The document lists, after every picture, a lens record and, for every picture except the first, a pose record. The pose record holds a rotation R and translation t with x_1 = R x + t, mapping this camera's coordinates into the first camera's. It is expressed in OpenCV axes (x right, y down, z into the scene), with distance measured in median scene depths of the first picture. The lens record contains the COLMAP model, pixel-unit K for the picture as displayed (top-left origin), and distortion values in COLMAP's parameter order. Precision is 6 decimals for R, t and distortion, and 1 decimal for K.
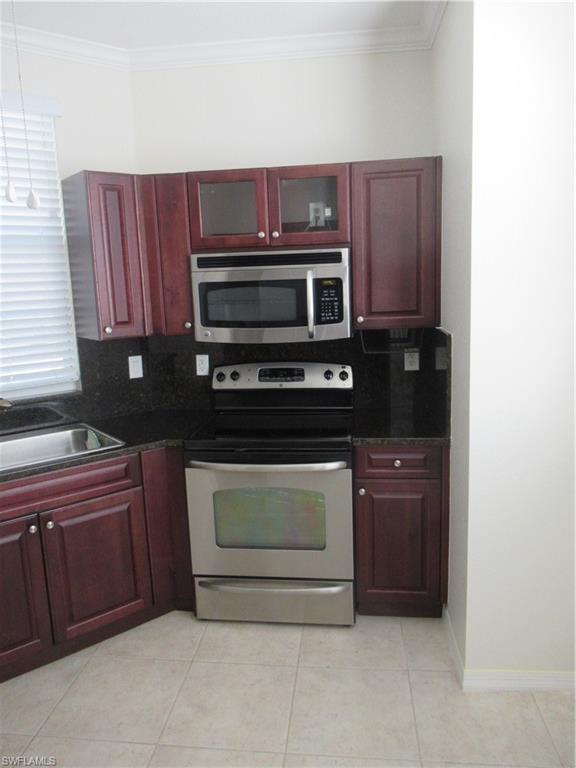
lens RADIAL K [[573.1, 0, 289.8], [0, 573.1, 385.1], [0, 0, 1]] dist [-0.013474, 0.007854]
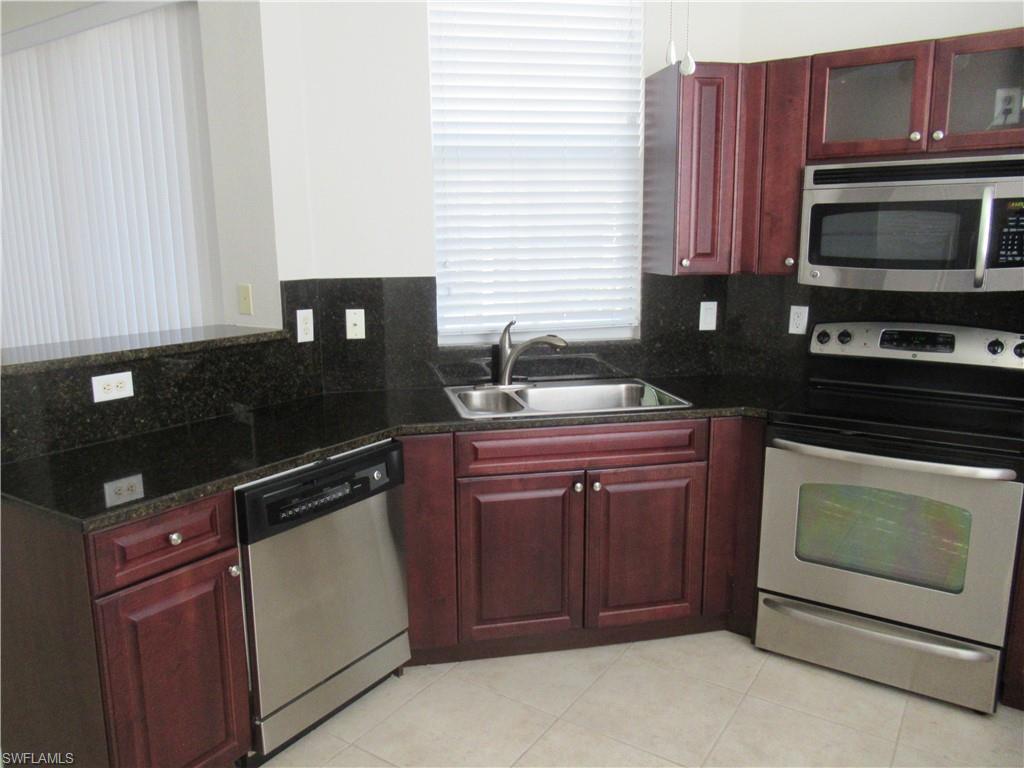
lens RADIAL K [[764.1, 0, 512.5], [0, 764.1, 390.6], [0, 0, 1]] dist [-0.013474, 0.007854]
pose [[0.888473, 0.114589, -0.444393, -0.037220], [-0.101164, 0.993409, 0.053898, 0.046987], [0.447640, -0.002931, 0.894209, -0.059479]]
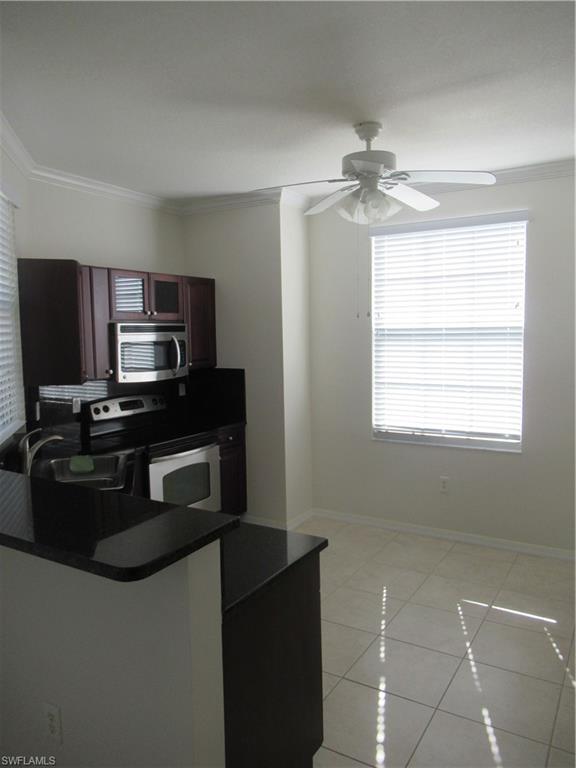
lens RADIAL K [[573.1, 0, 287.3], [0, 573.1, 382.9], [0, 0, 1]] dist [-0.013474, 0.007854]
pose [[0.421111, -0.051259, 0.905560, -1.312772], [0.162657, 0.986484, -0.019801, 0.022554], [-0.892305, 0.155634, 0.423756, 0.011985]]
